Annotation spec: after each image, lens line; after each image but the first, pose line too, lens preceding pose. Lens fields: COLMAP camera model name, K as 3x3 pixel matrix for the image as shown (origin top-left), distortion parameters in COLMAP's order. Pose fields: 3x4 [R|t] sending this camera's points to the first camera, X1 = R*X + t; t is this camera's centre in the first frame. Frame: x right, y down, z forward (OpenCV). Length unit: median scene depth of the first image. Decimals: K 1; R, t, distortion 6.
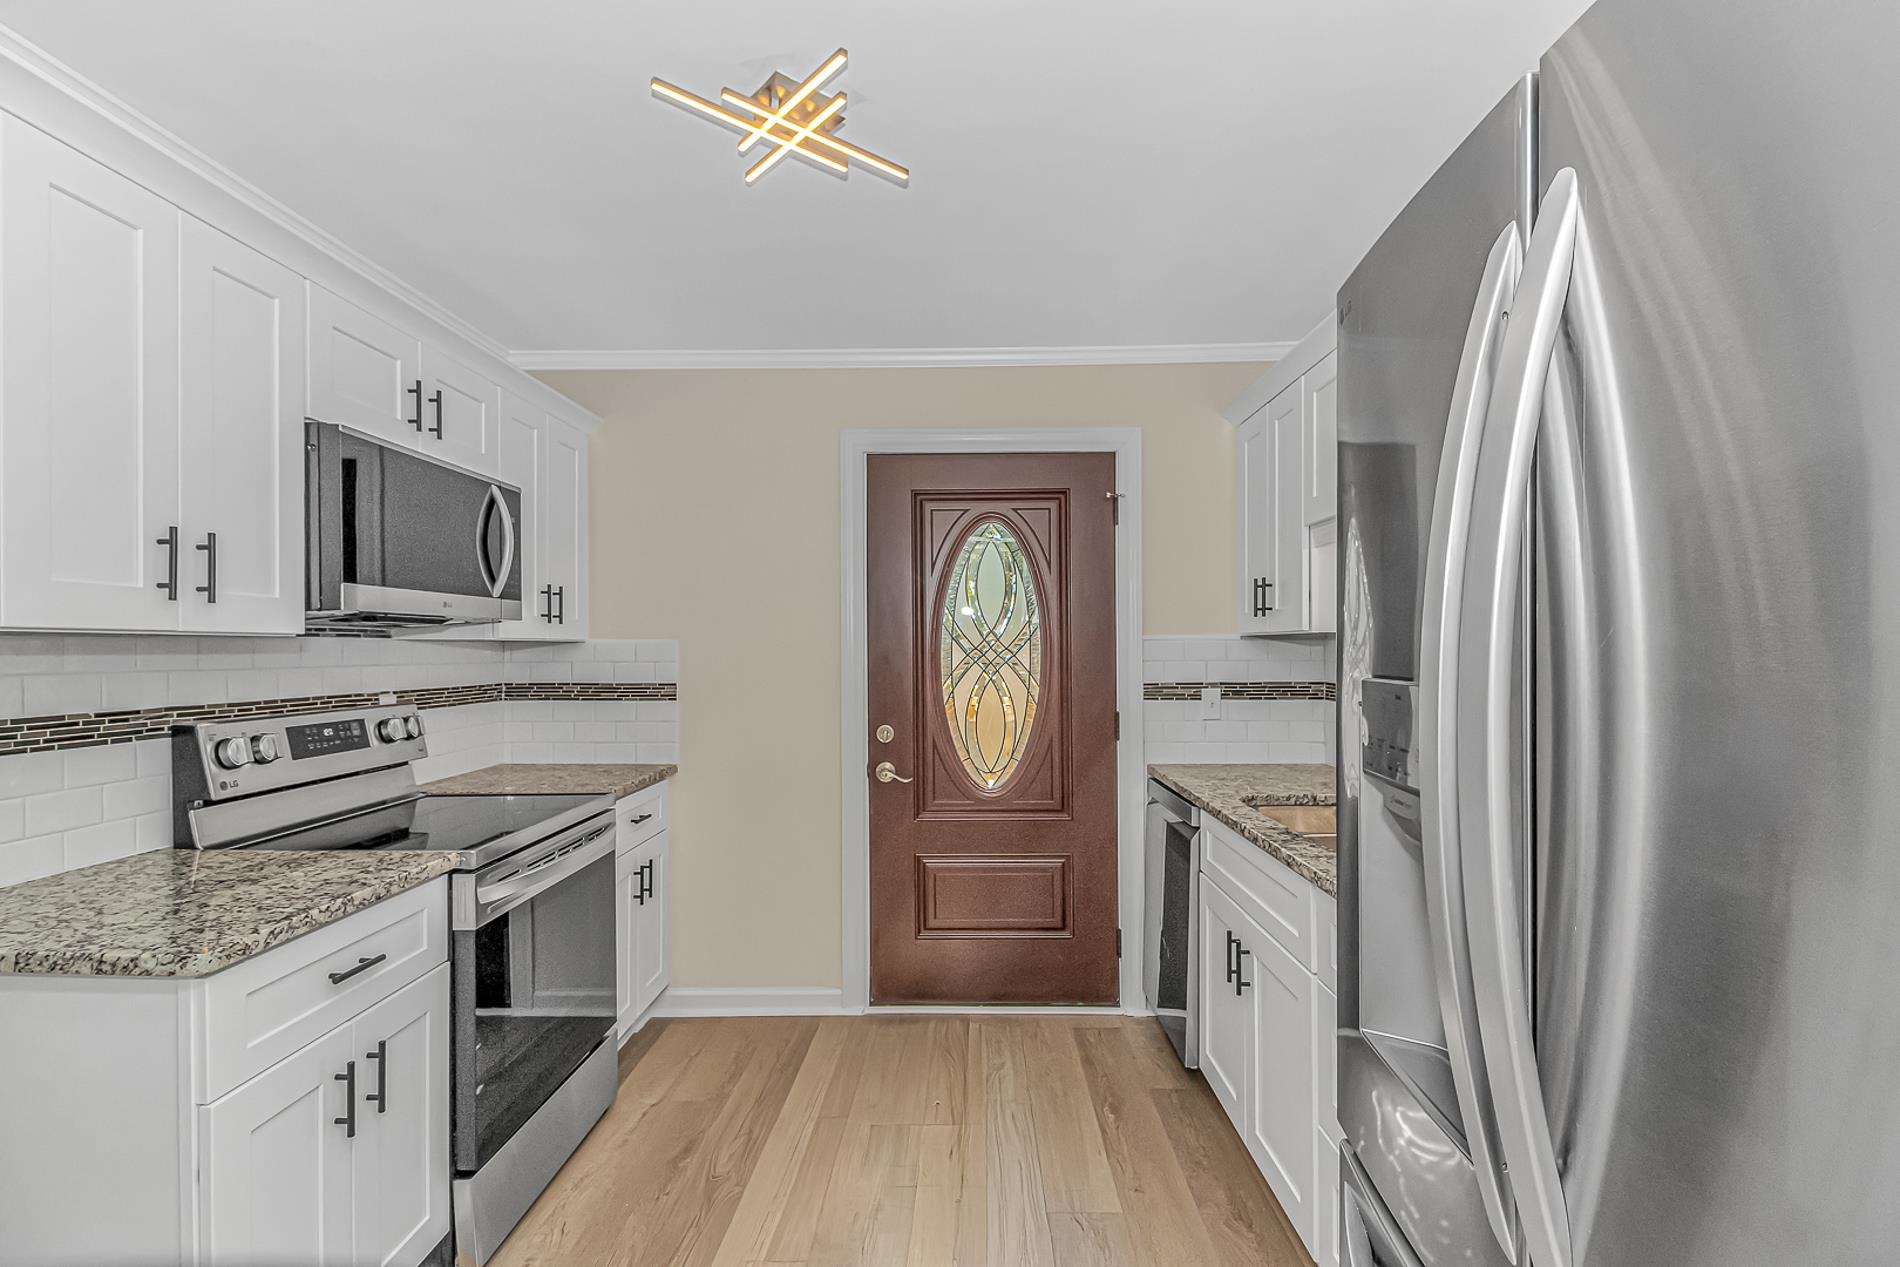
lens RADIAL K [[909.6, 0, 946.2], [0, 909.6, 649.8], [0, 0, 1]] dist [-0.001981, -0.001534]
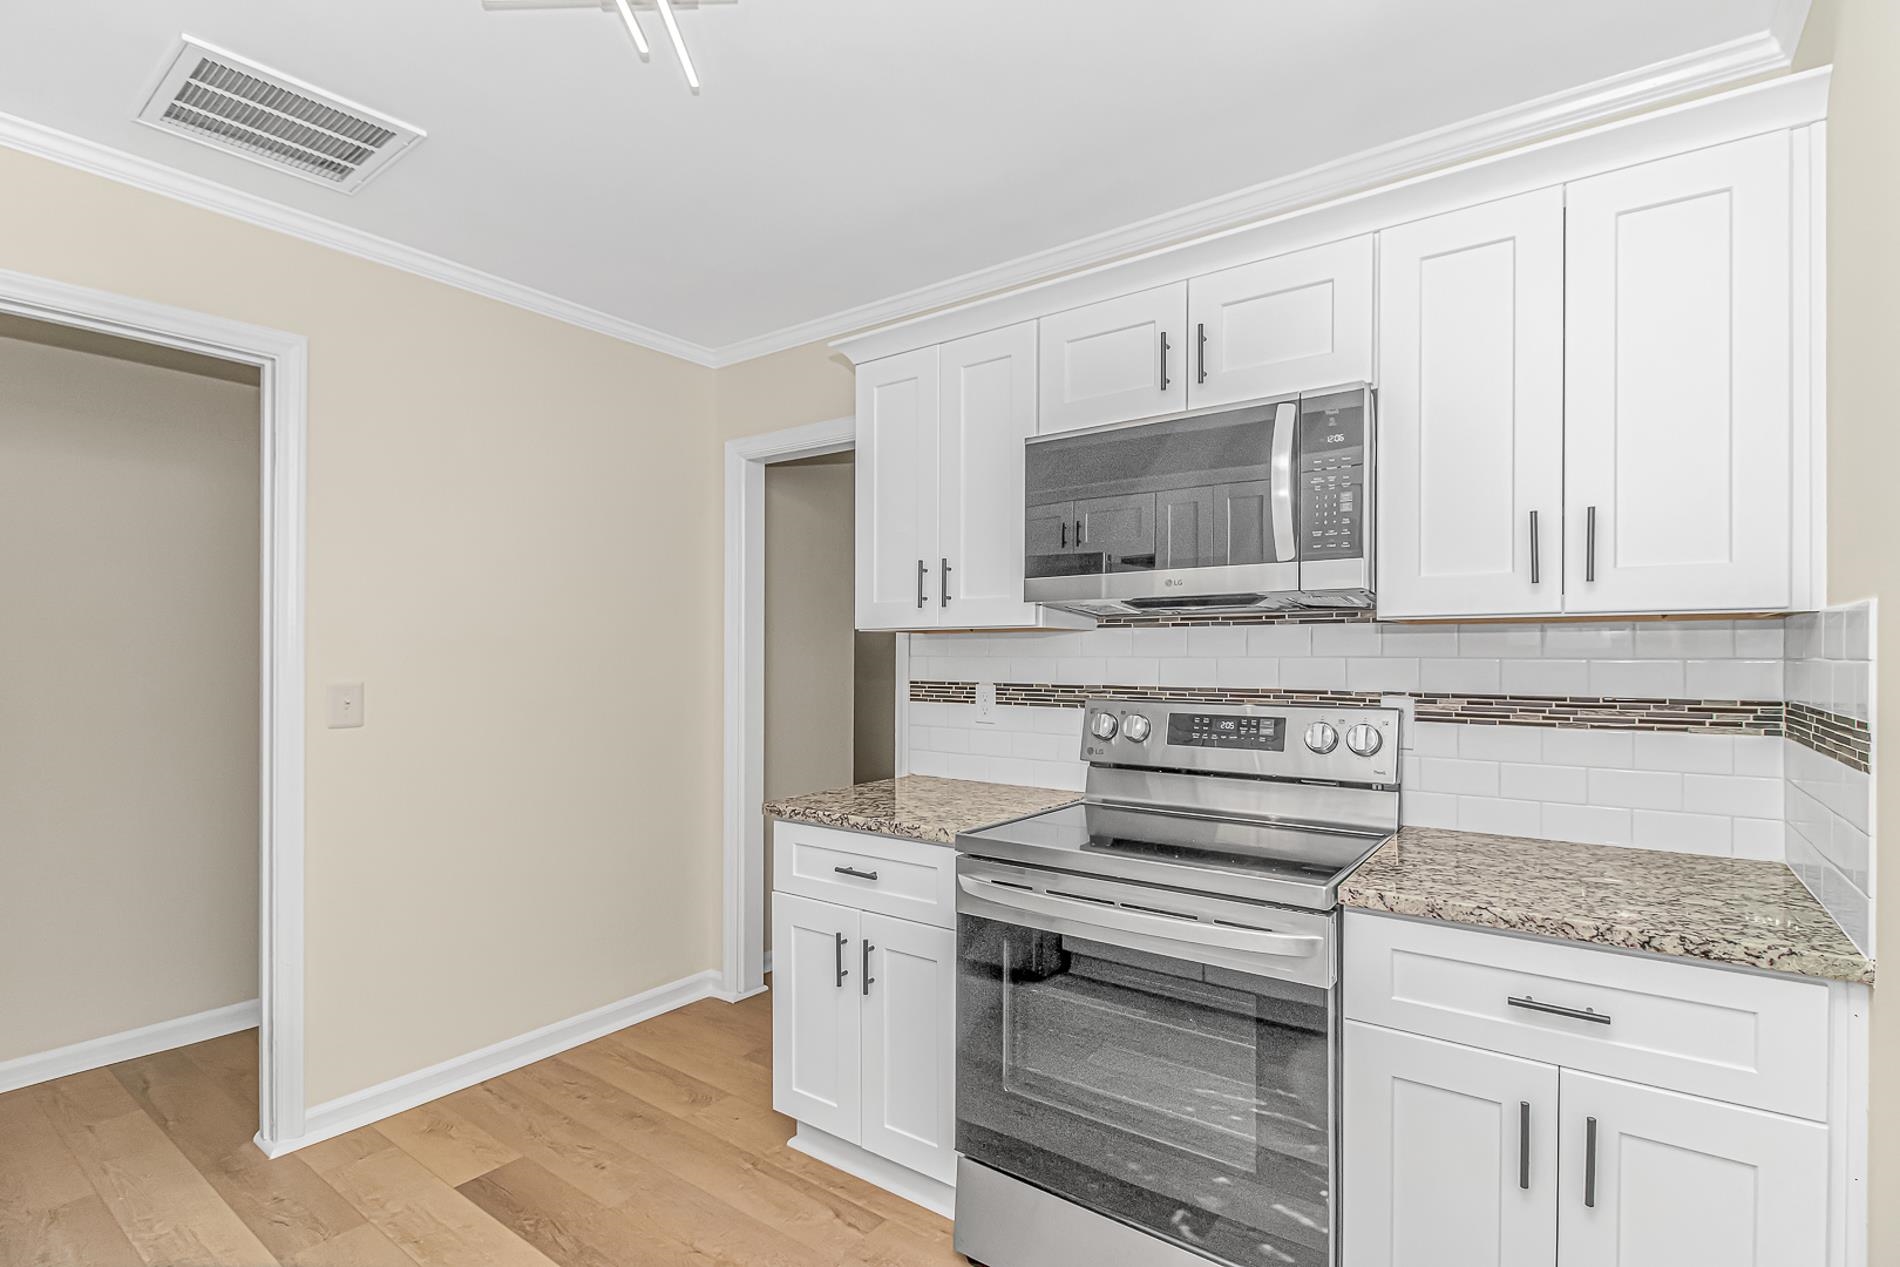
lens RADIAL K [[909.6, 0, 942.9], [0, 909.6, 647.1], [0, 0, 1]] dist [-0.001981, -0.001534]
pose [[-0.599036, -0.007657, -0.800685, 0.252355], [-0.000722, 0.999959, -0.009022, 0.018291], [0.800721, -0.004827, -0.599017, 1.338669]]
